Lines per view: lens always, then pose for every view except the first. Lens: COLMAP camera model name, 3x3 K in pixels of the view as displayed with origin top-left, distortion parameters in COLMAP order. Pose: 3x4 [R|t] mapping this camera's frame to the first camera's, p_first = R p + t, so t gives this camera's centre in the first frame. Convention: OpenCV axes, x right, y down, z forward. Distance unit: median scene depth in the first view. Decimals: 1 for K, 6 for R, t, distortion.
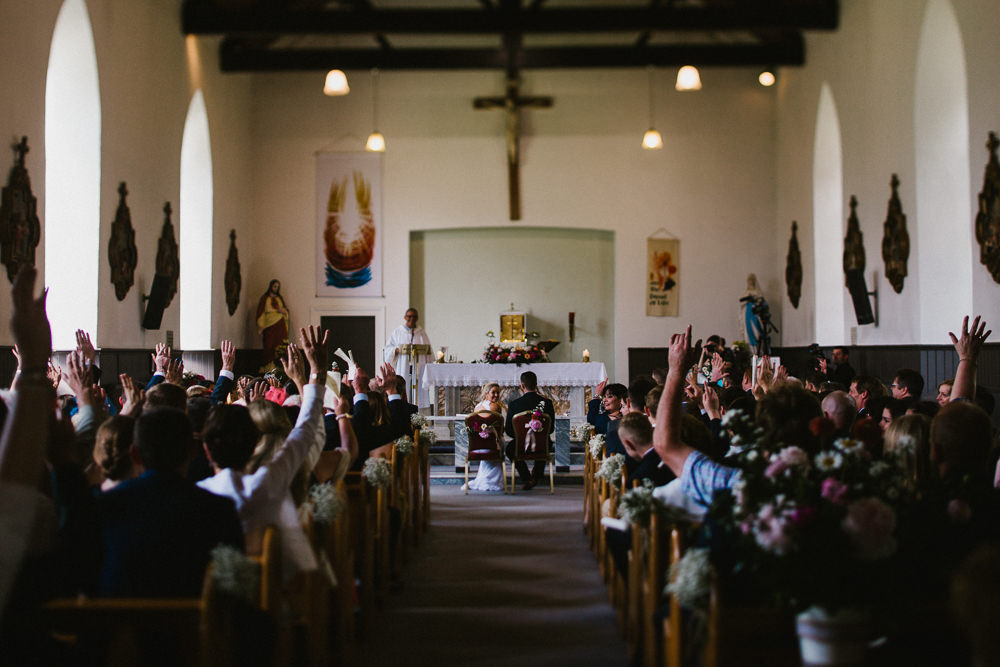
lens RADIAL K [[720.2, 0, 500.0], [0, 720.2, 333.5], [0, 0, 1]] dist [-0.015925, 0.009388]
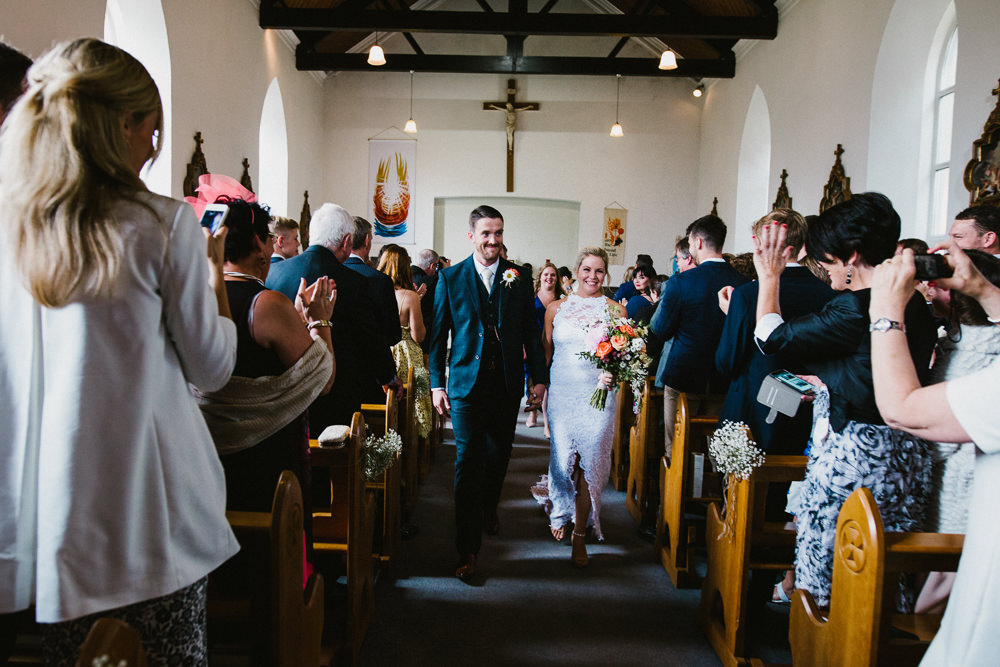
lens RADIAL K [[720.2, 0, 500.0], [0, 720.2, 333.5], [0, 0, 1]] dist [-0.015925, 0.009388]
pose [[0.999031, 0.034983, -0.026689, 0.048670], [-0.031883, 0.993548, 0.108843, -0.035824], [0.030325, -0.107887, 0.993701, -0.415719]]
